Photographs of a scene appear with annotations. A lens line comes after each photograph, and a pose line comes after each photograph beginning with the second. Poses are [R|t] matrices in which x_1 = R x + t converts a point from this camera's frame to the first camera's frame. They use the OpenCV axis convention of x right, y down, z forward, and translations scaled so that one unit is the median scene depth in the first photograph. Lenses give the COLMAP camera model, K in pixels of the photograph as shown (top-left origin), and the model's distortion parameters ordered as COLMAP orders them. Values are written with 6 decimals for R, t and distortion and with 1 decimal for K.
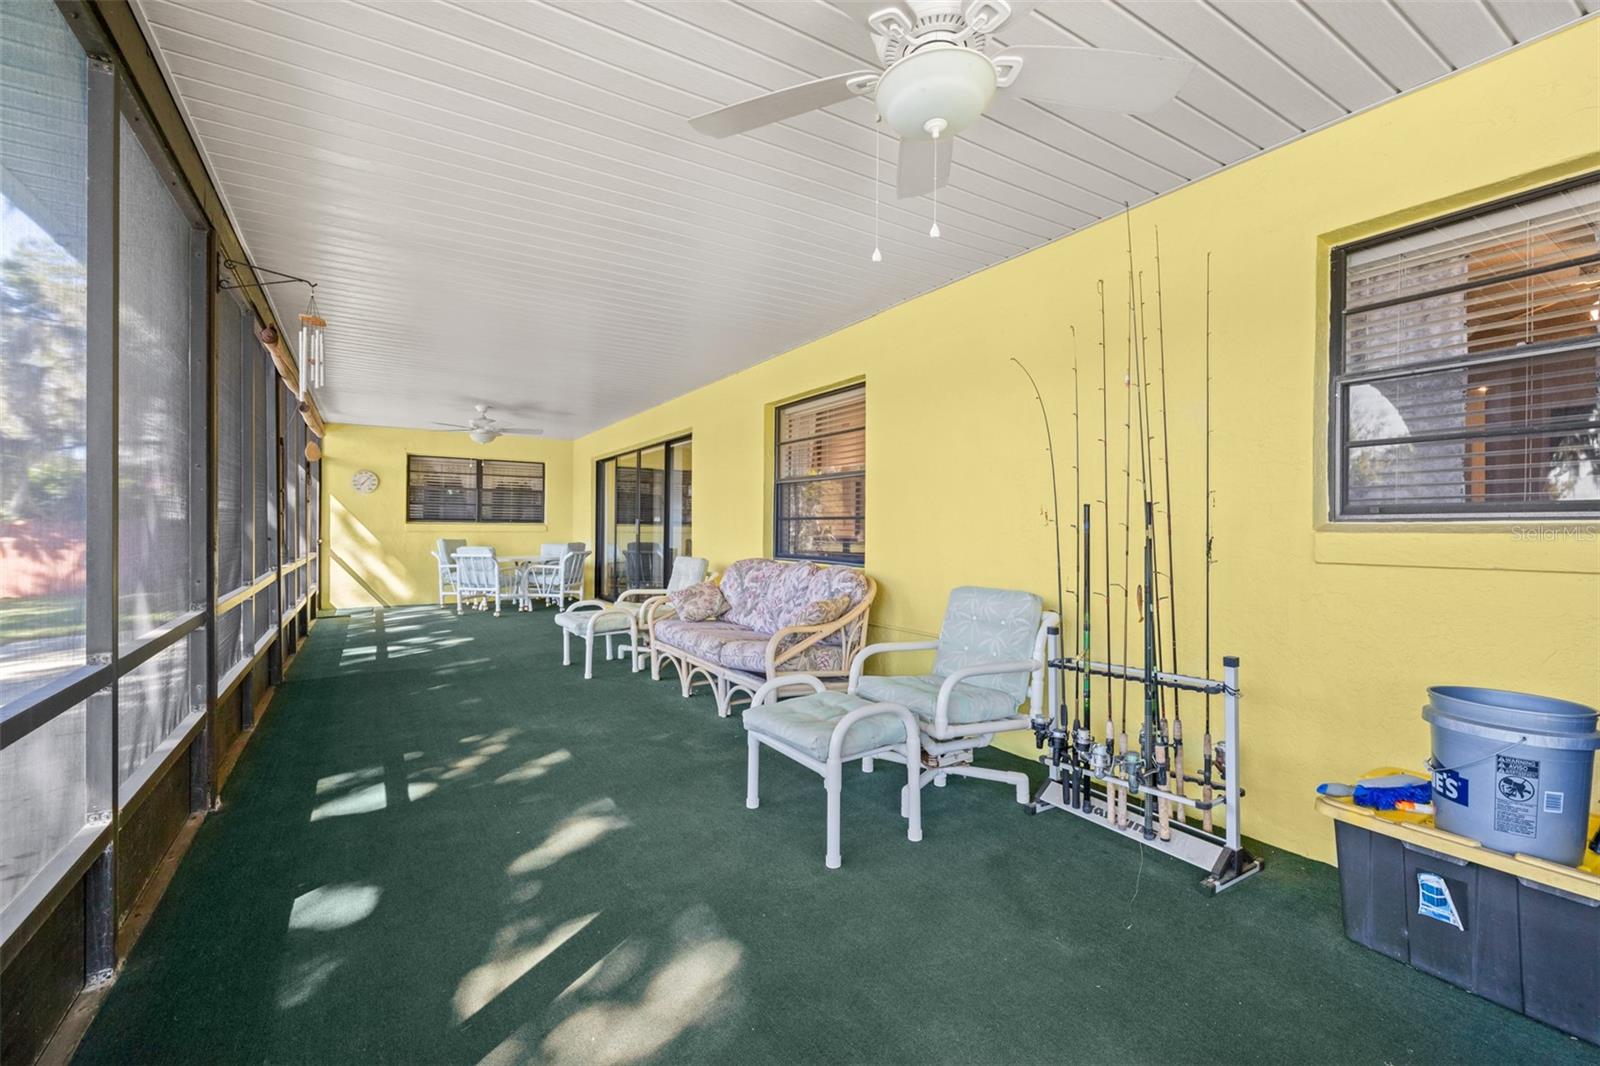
lens RADIAL K [[696.6, 0, 790.4], [0, 696.6, 493.0], [0, 0, 1]] dist [-0.000107, 0.000125]
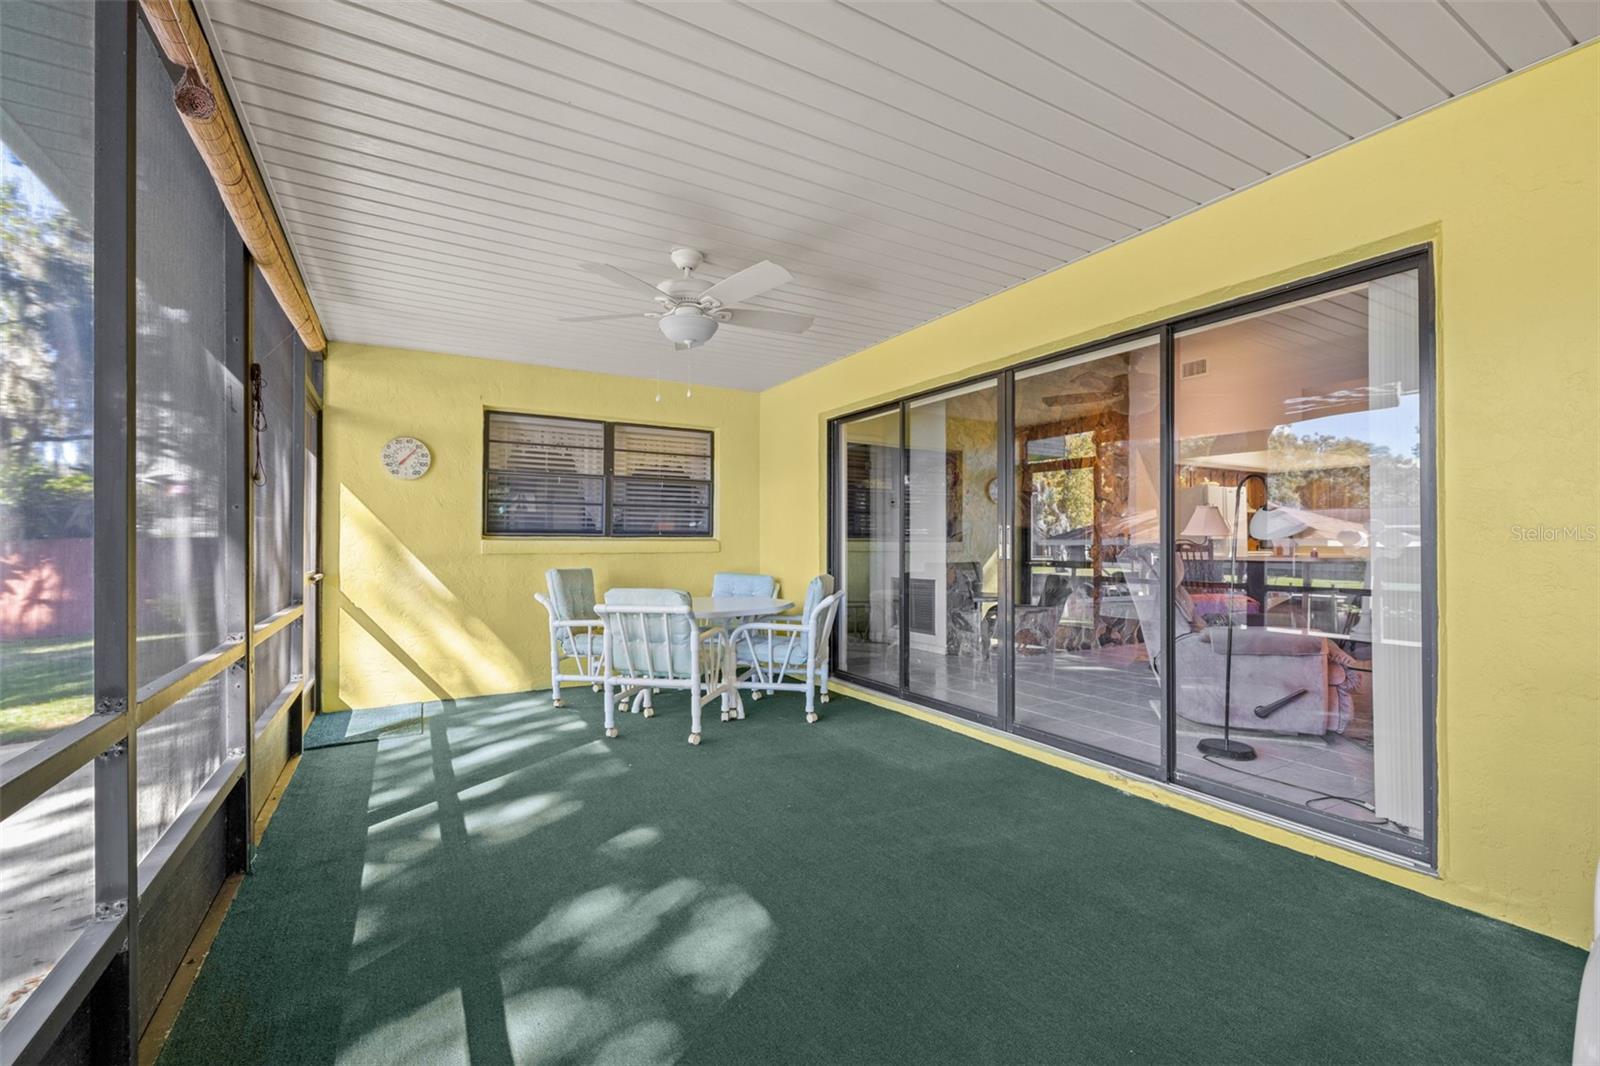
lens RADIAL K [[686.5, 0, 800.0], [0, 686.5, 533.0], [0, 0, 1]] dist [-0.039721, 0.000667]
pose [[0.999624, -0.006810, -0.026577, -0.286418], [0.007757, 0.999333, 0.035687, 0.021547], [0.026316, -0.035880, 0.999010, 0.471478]]
